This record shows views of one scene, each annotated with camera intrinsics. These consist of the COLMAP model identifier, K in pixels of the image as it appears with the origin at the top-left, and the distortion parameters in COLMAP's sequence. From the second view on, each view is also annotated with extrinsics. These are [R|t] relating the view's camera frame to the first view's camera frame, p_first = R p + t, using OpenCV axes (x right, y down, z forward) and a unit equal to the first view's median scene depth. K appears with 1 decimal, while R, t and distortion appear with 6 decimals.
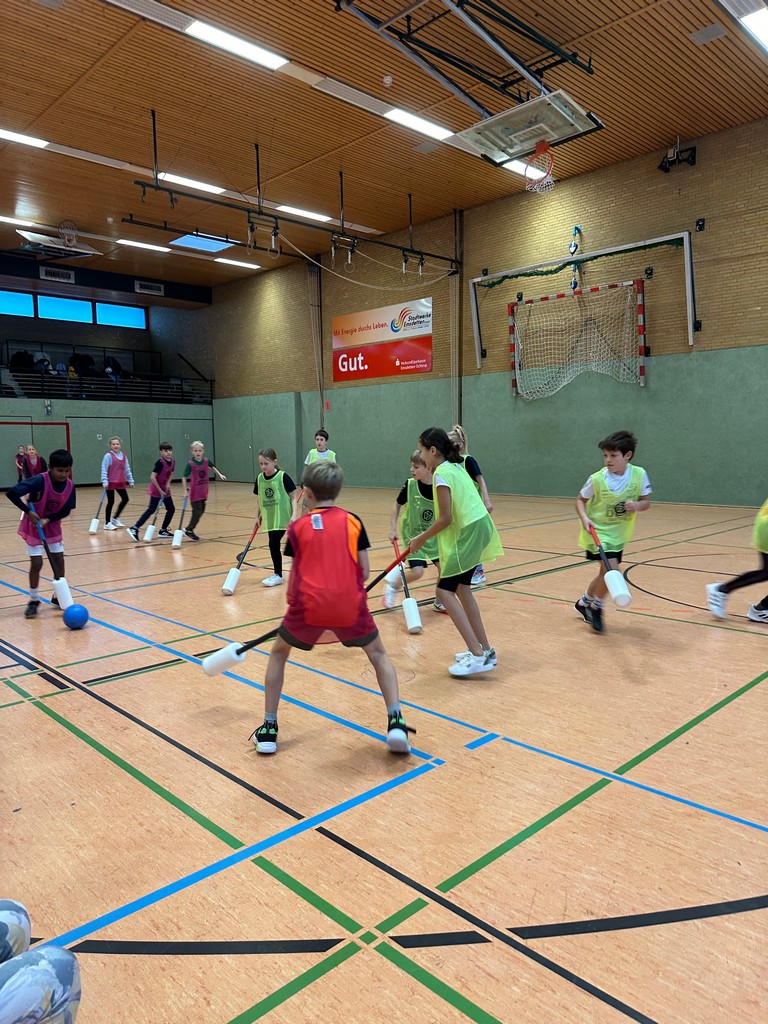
lens RADIAL K [[719.2, 0, 384.5], [0, 719.2, 512.0], [0, 0, 1]] dist [0.013784, -0.021589]
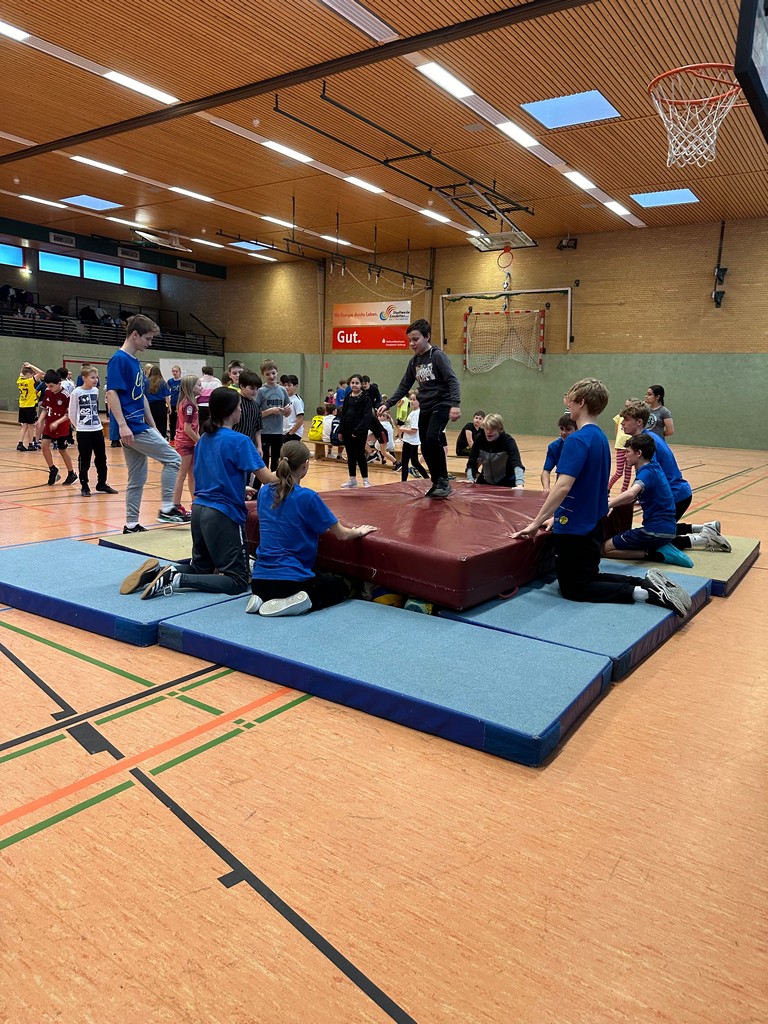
lens RADIAL K [[719.2, 0, 390.6], [0, 719.2, 518.9], [0, 0, 1]] dist [0.013784, -0.021589]
pose [[0.977998, 0.019267, 0.207721, -0.285060], [-0.036067, 0.996348, 0.077395, 0.050020], [-0.205472, -0.083184, 0.975122, -0.532570]]
